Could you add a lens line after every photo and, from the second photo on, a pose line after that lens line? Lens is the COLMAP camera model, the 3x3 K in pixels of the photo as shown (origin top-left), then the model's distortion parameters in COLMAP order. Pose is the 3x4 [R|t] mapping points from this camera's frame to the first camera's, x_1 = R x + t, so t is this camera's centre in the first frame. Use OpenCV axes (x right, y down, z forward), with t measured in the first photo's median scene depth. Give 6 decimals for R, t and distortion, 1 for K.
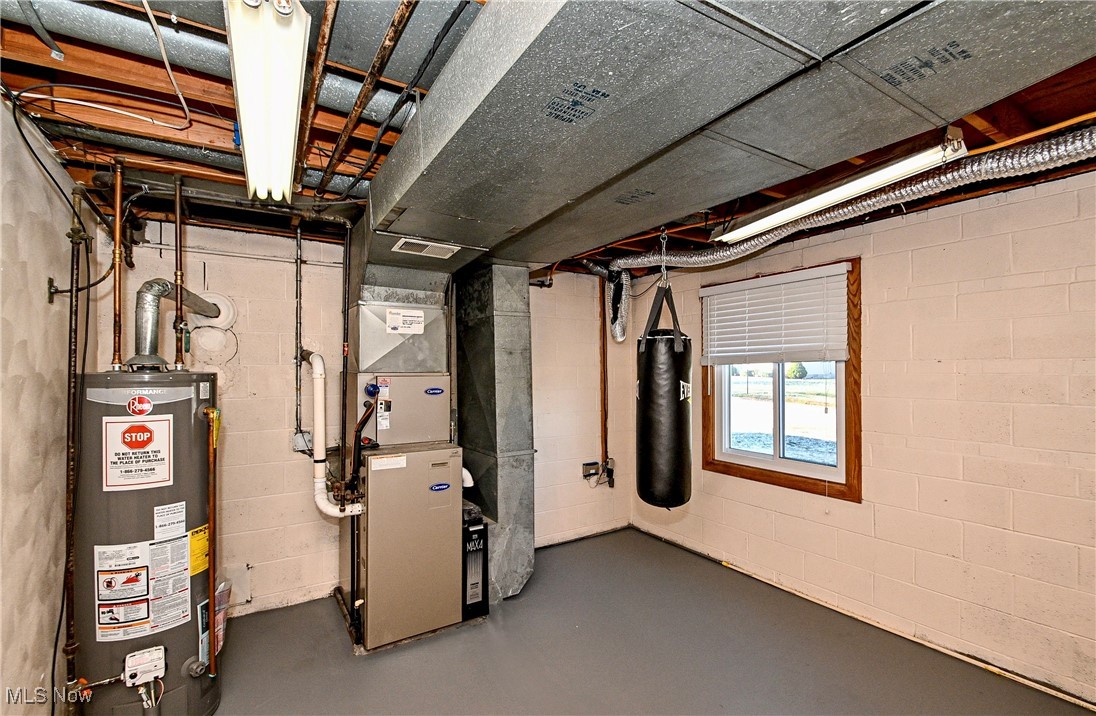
lens RADIAL K [[474.1, 0, 548.0], [0, 474.1, 358.0], [0, 0, 1]] dist [-0.001014, -0.000313]
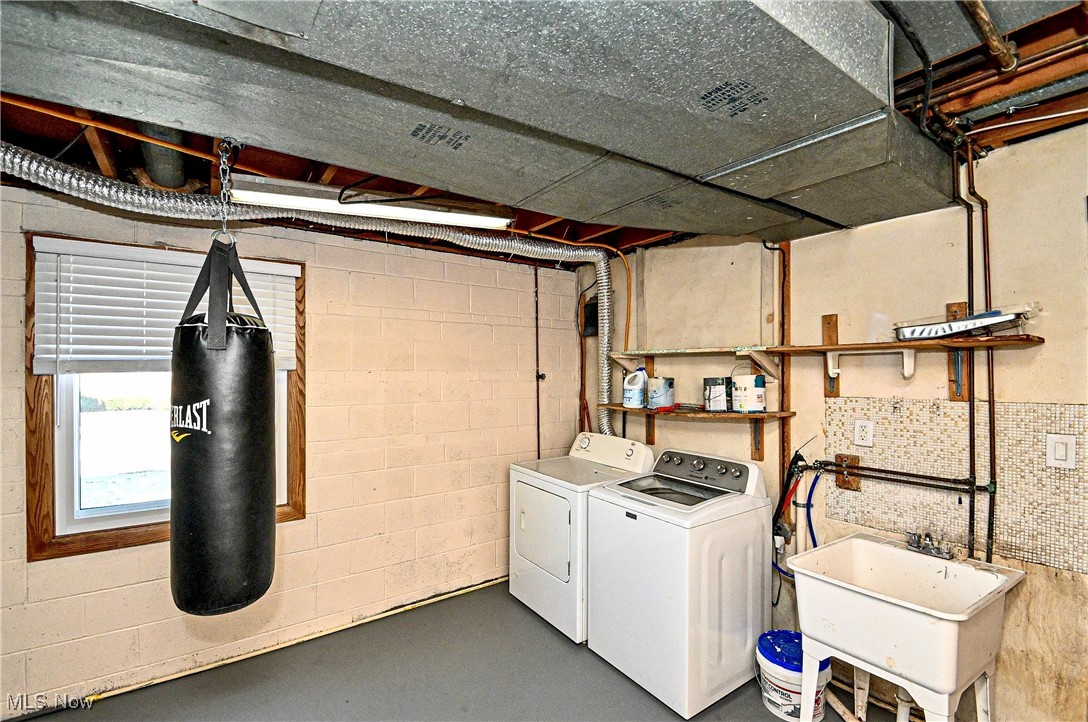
lens RADIAL K [[488.1, 0, 544.0], [0, 488.1, 361.0], [0, 0, 1]] dist [-0.017543, -0.000044]
pose [[-0.052856, 0.036132, 0.997948, -0.405706], [-0.014700, 0.999209, -0.036956, 0.017598], [-0.998494, -0.016624, -0.052283, 0.643647]]
